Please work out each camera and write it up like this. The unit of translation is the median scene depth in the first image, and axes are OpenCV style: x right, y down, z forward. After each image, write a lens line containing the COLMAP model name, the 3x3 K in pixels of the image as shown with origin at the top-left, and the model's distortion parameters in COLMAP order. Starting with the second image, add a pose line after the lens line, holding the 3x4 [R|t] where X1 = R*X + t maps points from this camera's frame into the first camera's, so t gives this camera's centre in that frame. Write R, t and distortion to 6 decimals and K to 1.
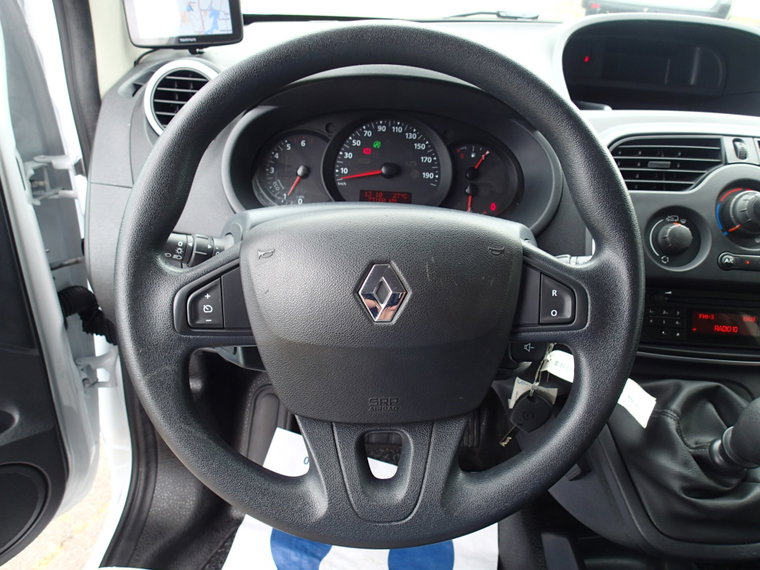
lens RADIAL K [[565.9, 0, 380.0], [0, 565.9, 285.0], [0, 0, 1]] dist [-0.005198, 0.000009]
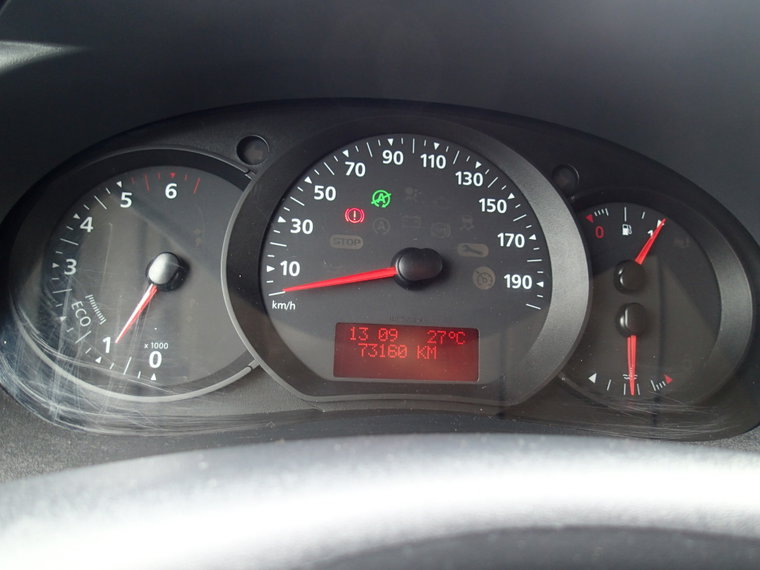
lens RADIAL K [[561.1, 0, 390.1], [0, 561.1, 281.8], [0, 0, 1]] dist [0.004719, -0.010376]
pose [[0.989589, -0.001259, 0.143918, -0.052273], [0.022121, 0.989410, -0.143452, -0.142598], [-0.142213, 0.145143, 0.979137, 0.650466]]
